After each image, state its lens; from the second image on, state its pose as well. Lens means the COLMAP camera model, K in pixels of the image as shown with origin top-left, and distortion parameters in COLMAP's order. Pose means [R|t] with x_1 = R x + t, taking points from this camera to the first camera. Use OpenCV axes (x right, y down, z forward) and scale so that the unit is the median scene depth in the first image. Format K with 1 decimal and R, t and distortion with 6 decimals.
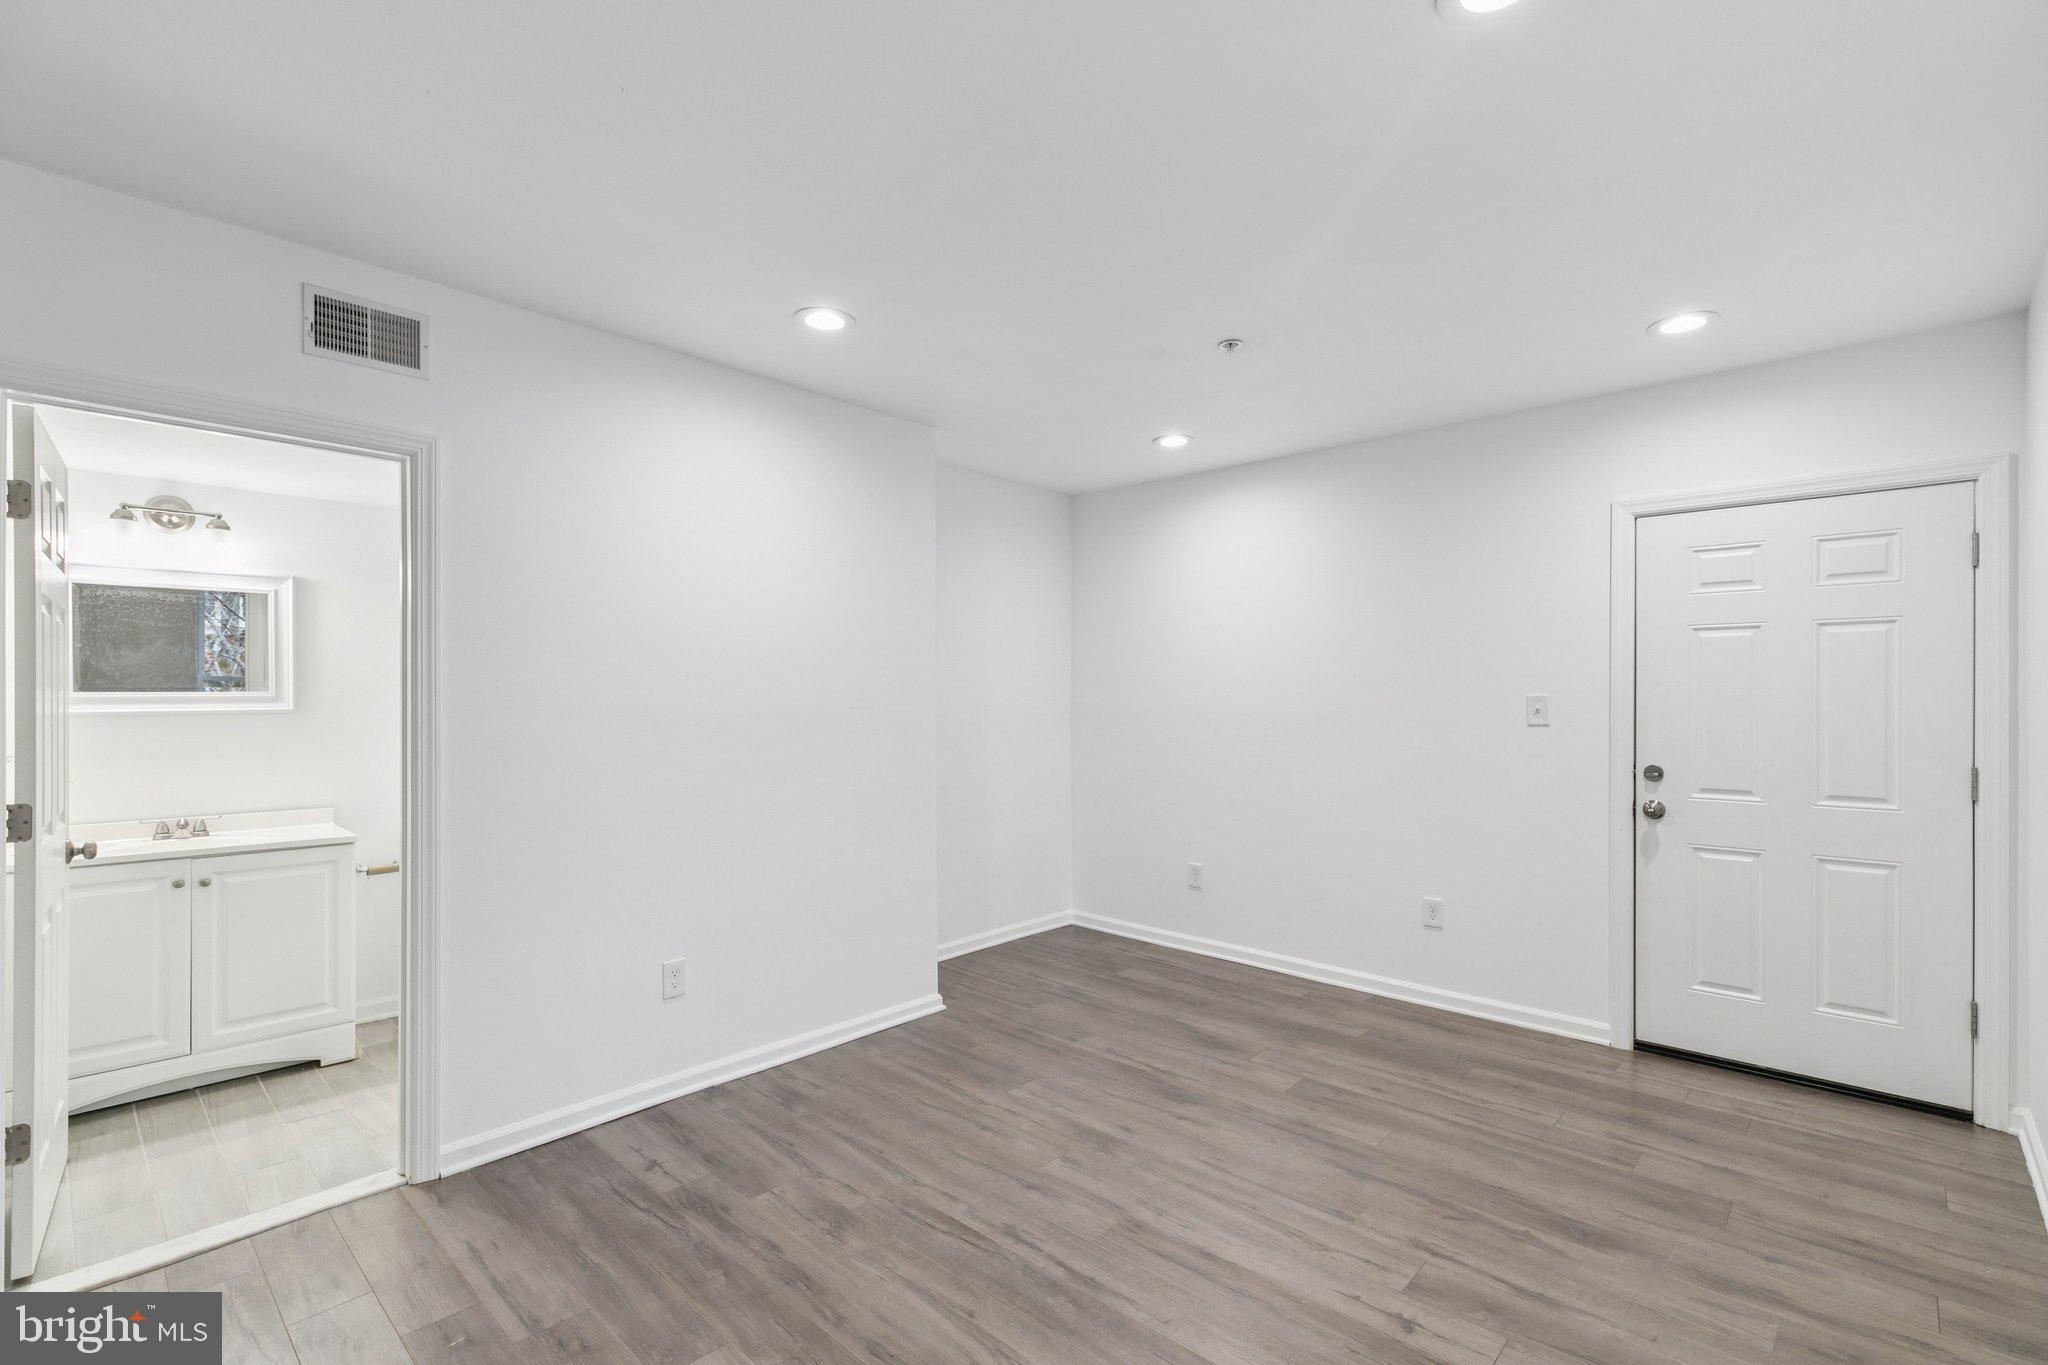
lens RADIAL K [[924.5, 0, 1022.5], [0, 924.5, 696.6], [0, 0, 1]] dist [0.005766, -0.001163]
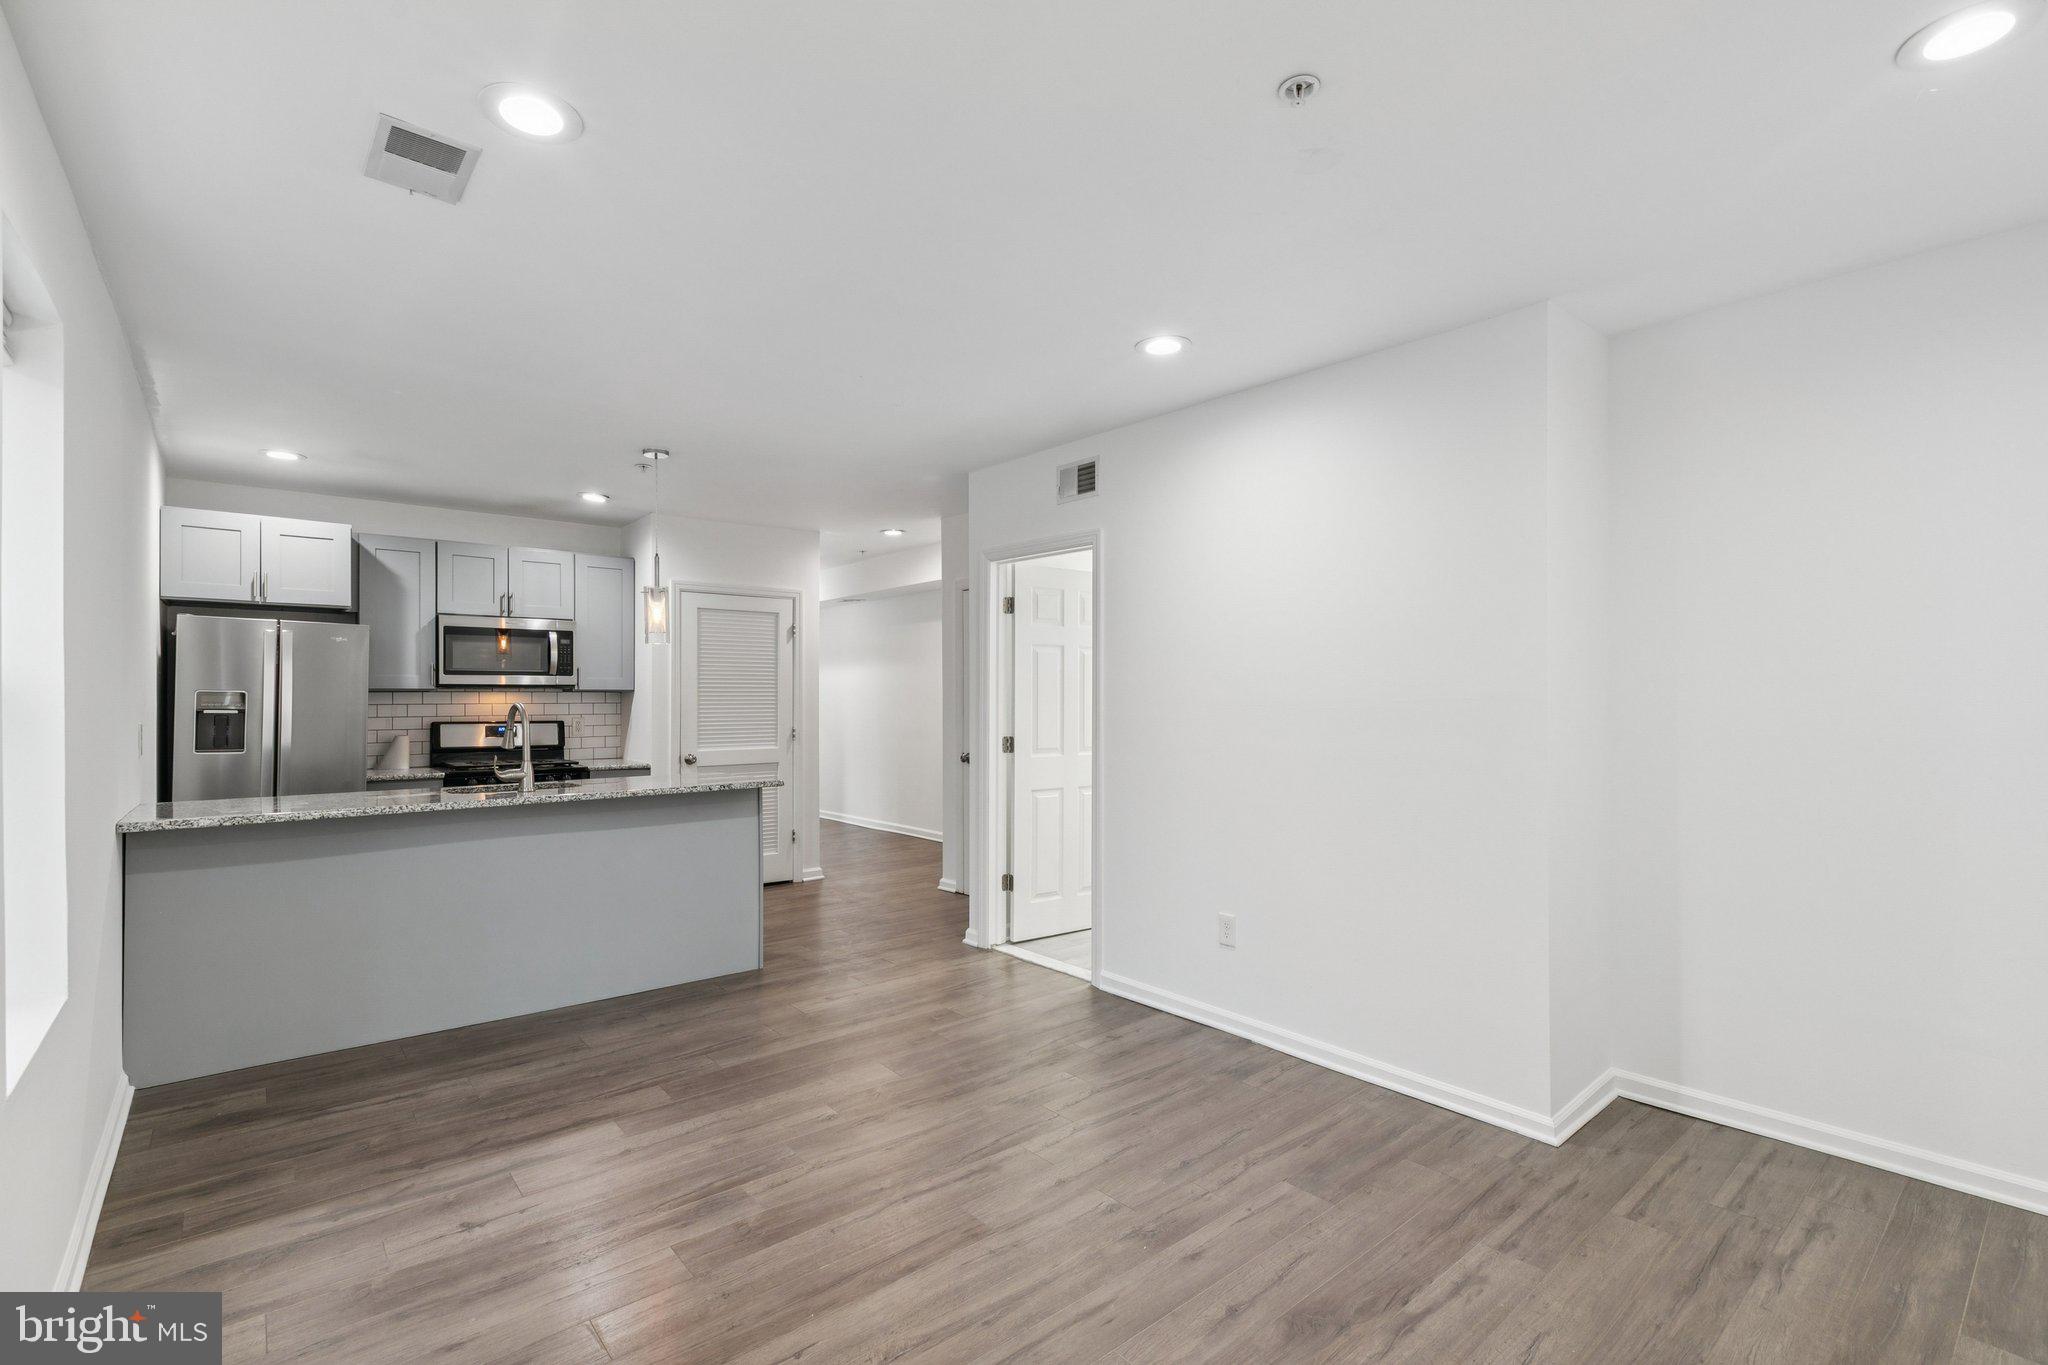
lens RADIAL K [[924.5, 0, 1025.8], [0, 924.5, 687.6], [0, 0, 1]] dist [0.005766, -0.001163]
pose [[-0.112783, -0.003651, -0.993613, 0.839820], [0.001228, 0.999992, -0.003814, 0.001666], [0.993619, -0.001650, -0.112777, 0.901067]]
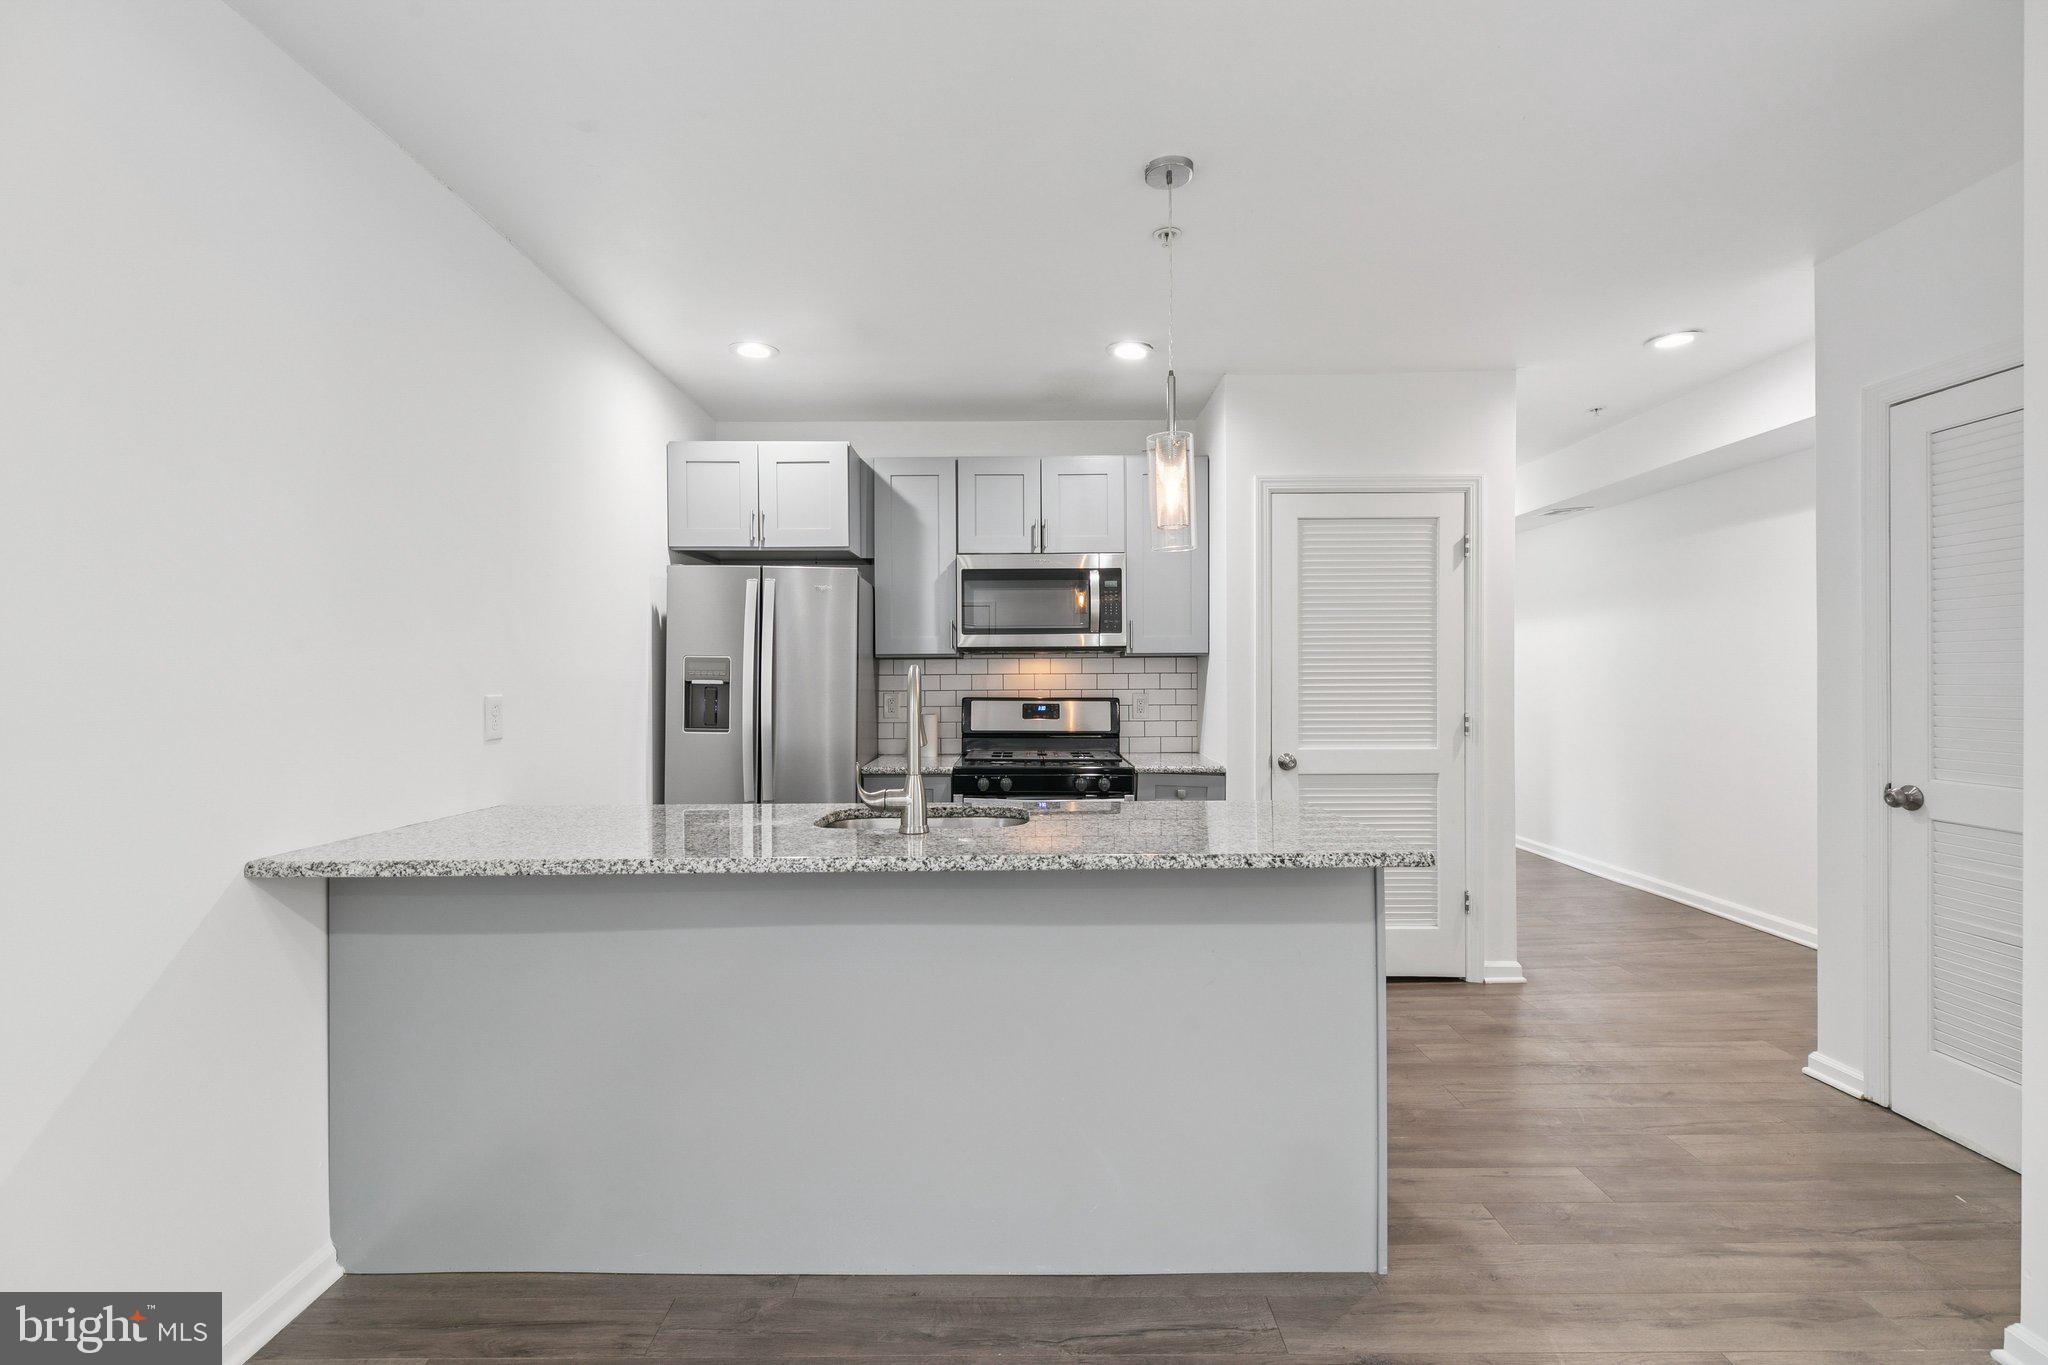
lens RADIAL K [[924.5, 0, 1020.5], [0, 924.5, 684.1], [0, 0, 1]] dist [0.005766, -0.001163]
pose [[-0.726656, 0.015815, -0.686819, 0.049641], [0.009027, 0.999868, 0.013472, 0.023053], [0.686942, 0.003590, -0.726703, 0.613149]]
